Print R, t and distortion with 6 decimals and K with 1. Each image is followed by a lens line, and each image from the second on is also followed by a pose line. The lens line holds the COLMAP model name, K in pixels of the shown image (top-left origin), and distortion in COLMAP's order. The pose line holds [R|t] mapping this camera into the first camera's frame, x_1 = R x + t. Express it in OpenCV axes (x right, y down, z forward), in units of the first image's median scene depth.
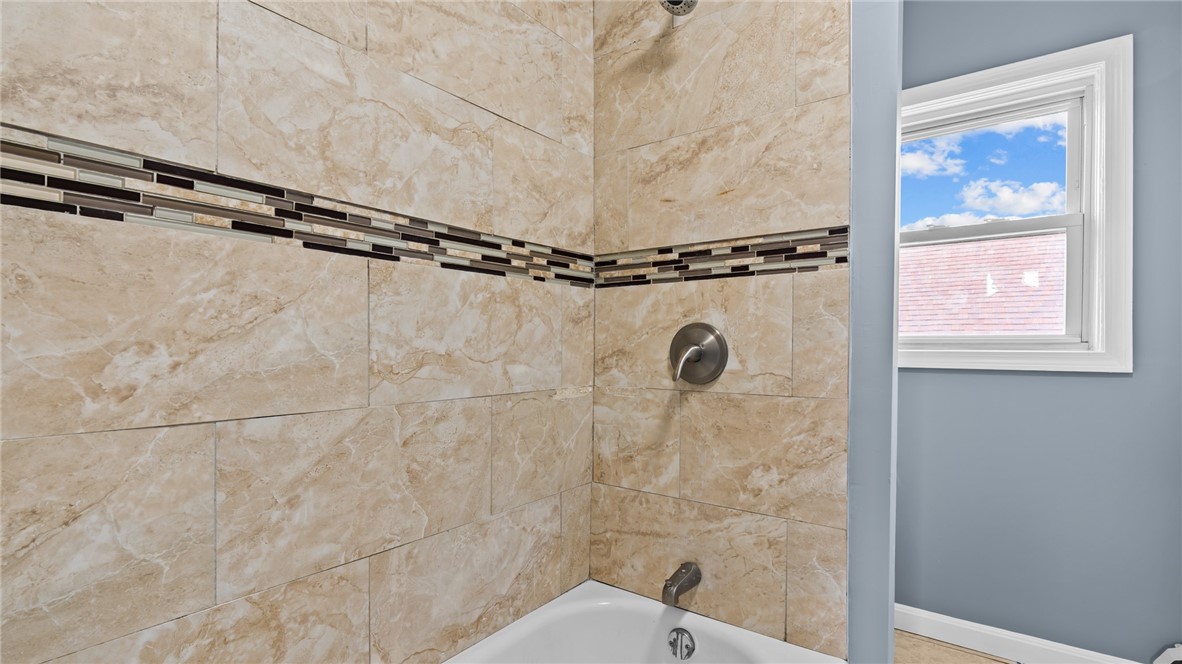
lens RADIAL K [[540.7, 0, 586.3], [0, 540.7, 358.6], [0, 0, 1]] dist [-0.004912, 0.001786]
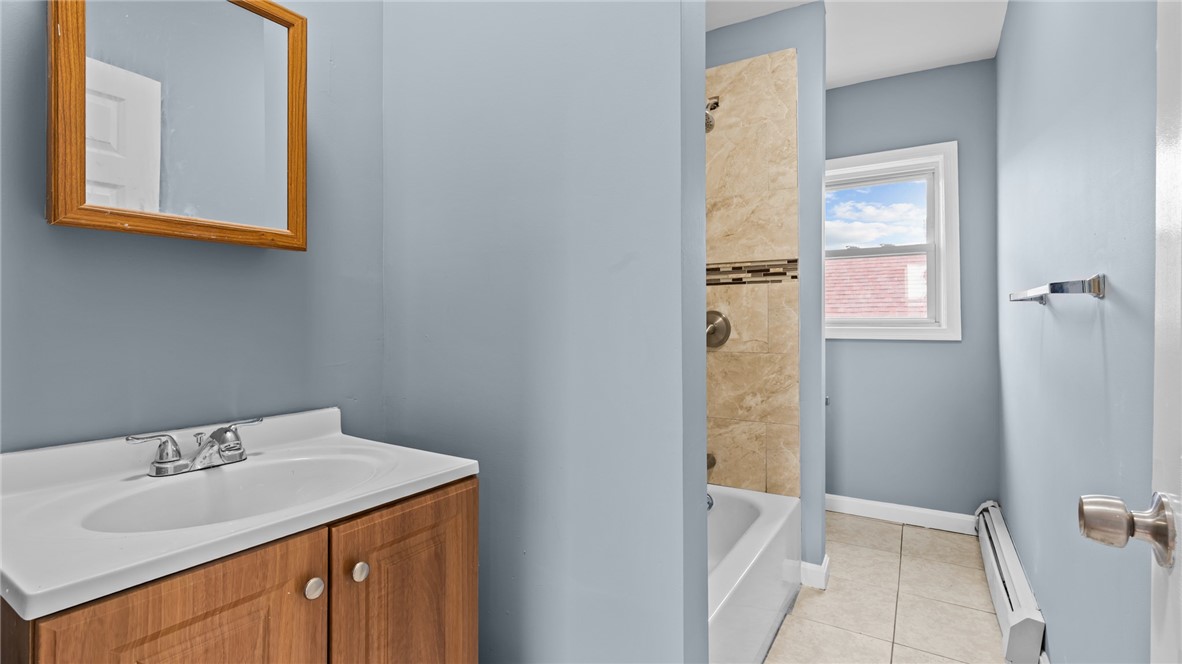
lens RADIAL K [[540.7, 0, 589.6], [0, 540.7, 321.6], [0, 0, 1]] dist [-0.004912, 0.001786]
pose [[0.996123, 0.001291, 0.087963, -0.345965], [0.001278, 0.999575, -0.029141, 0.017719], [-0.087964, 0.029140, 0.995697, -0.691055]]
